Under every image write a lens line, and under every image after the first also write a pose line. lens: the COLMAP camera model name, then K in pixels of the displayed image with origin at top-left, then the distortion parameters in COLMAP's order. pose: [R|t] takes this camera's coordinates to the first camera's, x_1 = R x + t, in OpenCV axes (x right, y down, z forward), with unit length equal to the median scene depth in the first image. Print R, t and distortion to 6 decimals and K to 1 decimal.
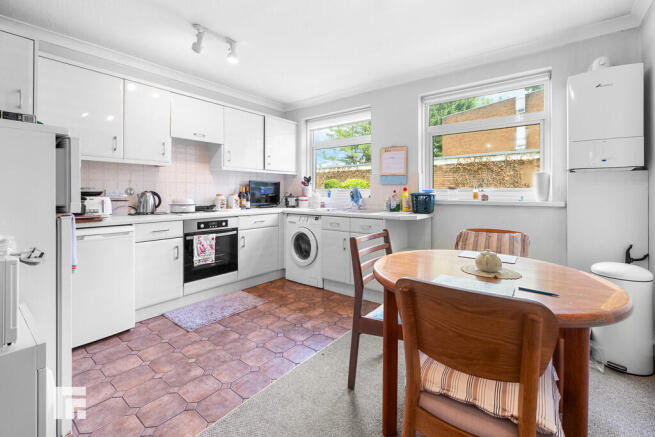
lens RADIAL K [[287.8, 0, 326.9], [0, 287.8, 193.3], [0, 0, 1]] dist [0.000331, 0.000087]
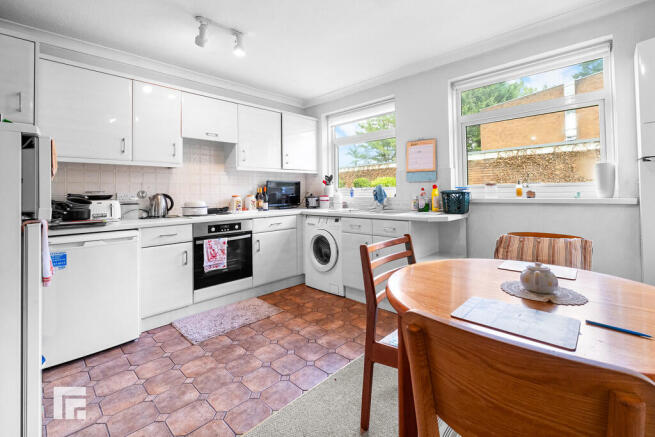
lens RADIAL K [[288.6, 0, 328.1], [0, 288.6, 188.5], [0, 0, 1]] dist [-0.000132, -0.000098]
pose [[0.993840, -0.019230, -0.109147, 0.052401], [0.017629, 0.999723, -0.015615, 0.000138], [0.109417, 0.013595, 0.993903, 0.097204]]
